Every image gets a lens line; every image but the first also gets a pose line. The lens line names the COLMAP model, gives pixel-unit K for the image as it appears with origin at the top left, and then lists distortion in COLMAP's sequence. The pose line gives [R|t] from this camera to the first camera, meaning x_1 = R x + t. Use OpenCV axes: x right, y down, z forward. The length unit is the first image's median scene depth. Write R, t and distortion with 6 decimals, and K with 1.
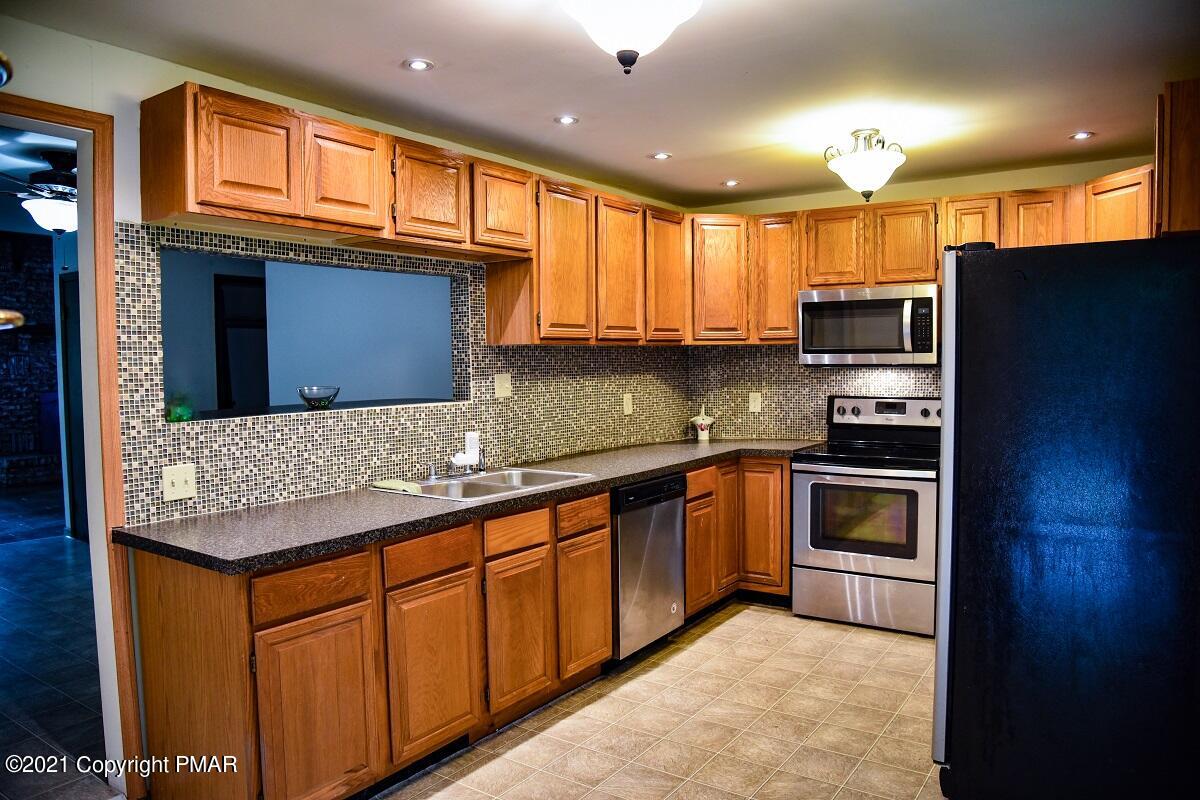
lens RADIAL K [[823.2, 0, 604.4], [0, 823.2, 405.5], [0, 0, 1]] dist [-0.118822, 0.066104]
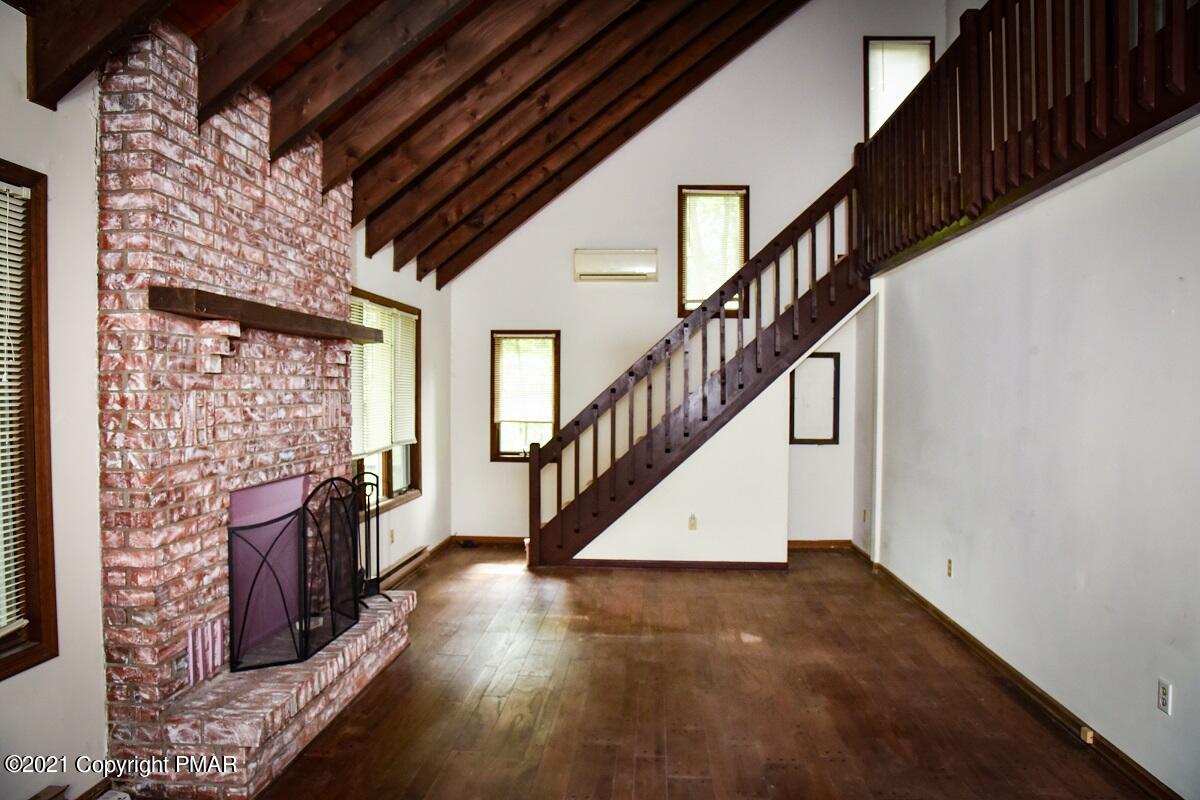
lens RADIAL K [[823.2, 0, 604.4], [0, 823.2, 405.5], [0, 0, 1]] dist [-0.118822, 0.066104]
pose [[0.856458, 0.007188, 0.516167, -0.773702], [0.013516, 0.999248, -0.036341, -0.041538], [-0.516040, 0.038100, 0.855717, 0.624179]]
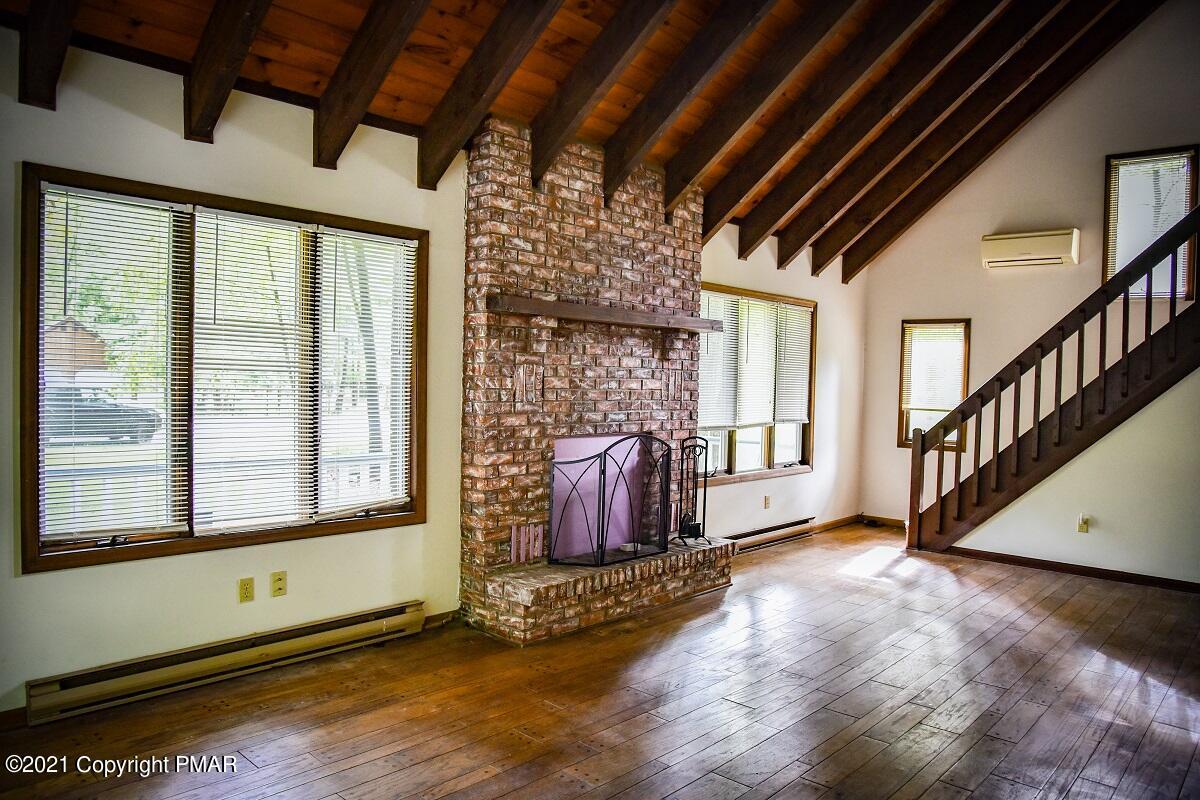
lens RADIAL K [[823.2, 0, 604.4], [0, 823.2, 405.5], [0, 0, 1]] dist [-0.118822, 0.066104]
pose [[0.990230, 0.042911, -0.132676, -0.631937], [-0.045593, 0.998811, -0.017240, -0.030588], [0.131779, 0.023120, 0.991009, 0.505943]]
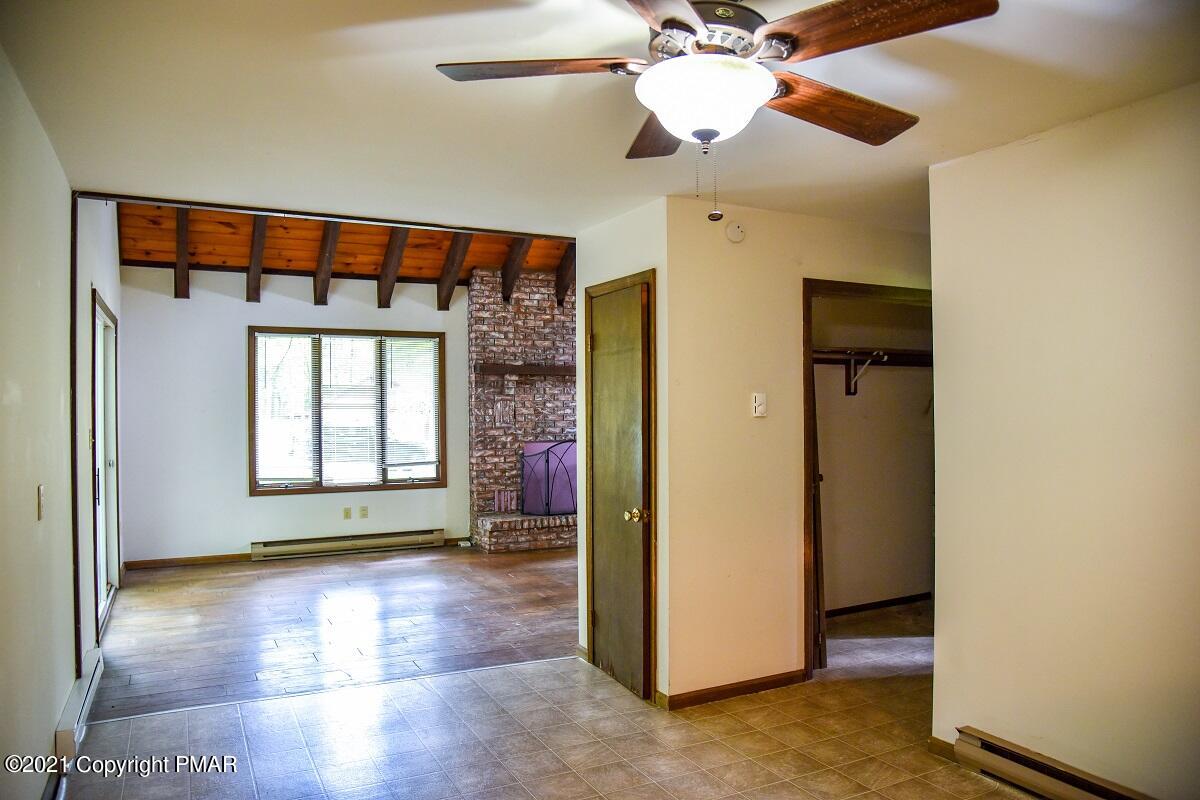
lens RADIAL K [[823.2, 0, 604.4], [0, 823.2, 405.5], [0, 0, 1]] dist [-0.118822, 0.066104]
pose [[0.887208, 0.005446, -0.461338, -0.228788], [-0.029377, 0.998568, -0.044708, -0.020161], [0.460433, 0.053218, 0.886098, 0.246370]]
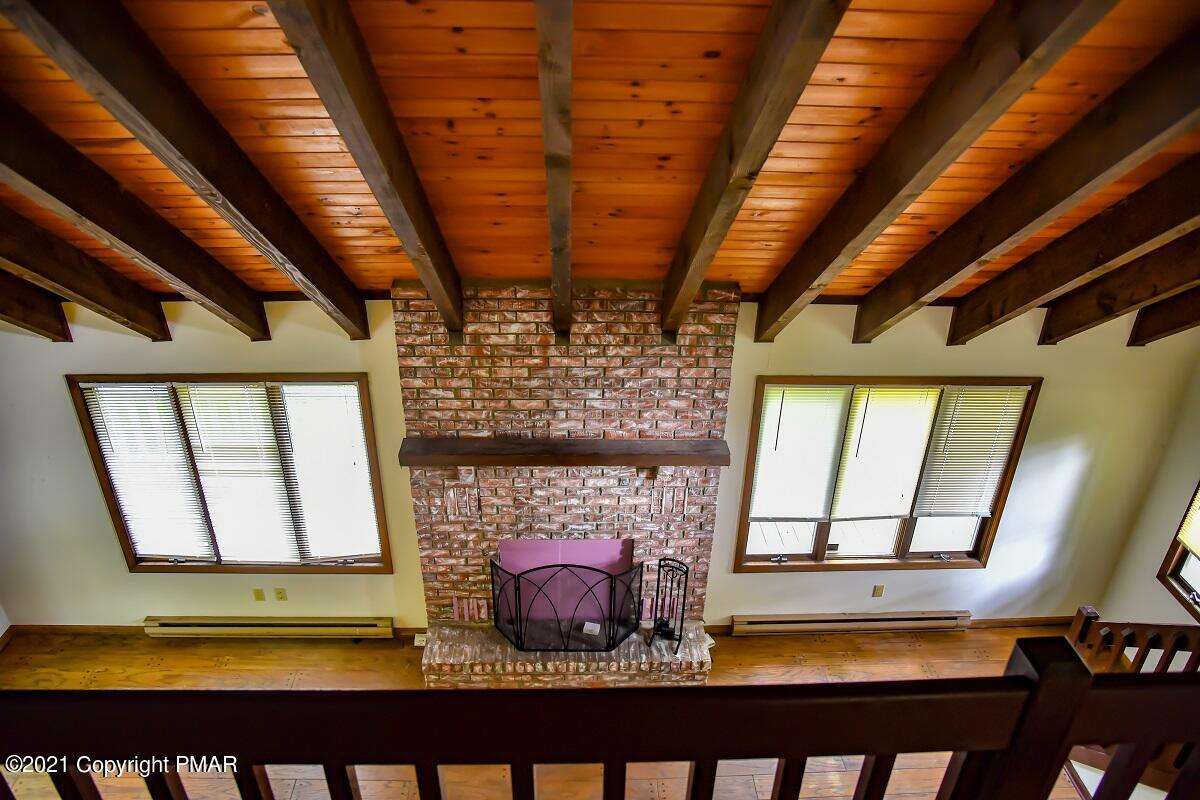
lens RADIAL K [[823.2, 0, 604.4], [0, 823.2, 405.5], [0, 0, 1]] dist [-0.118822, 0.066104]
pose [[0.599380, 0.409608, -0.687725, -0.323808], [-0.072601, 0.883434, 0.462897, -0.379040], [0.797166, -0.227522, 0.559250, 0.777238]]
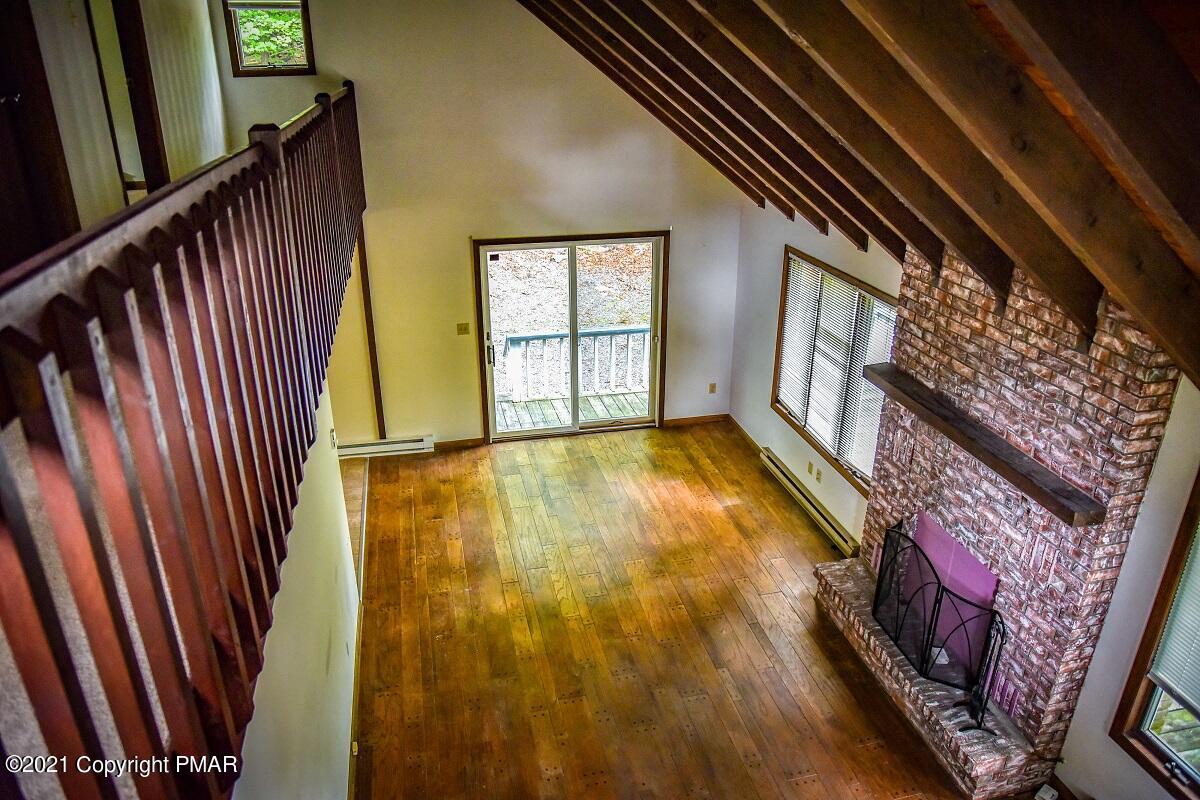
lens RADIAL K [[823.2, 0, 604.4], [0, 823.2, 405.5], [0, 0, 1]] dist [-0.118822, 0.066104]
pose [[-0.674355, 0.300911, -0.674313, -0.220473], [-0.033766, 0.899677, 0.435248, -0.321541], [0.737635, 0.316280, -0.596542, 1.179089]]
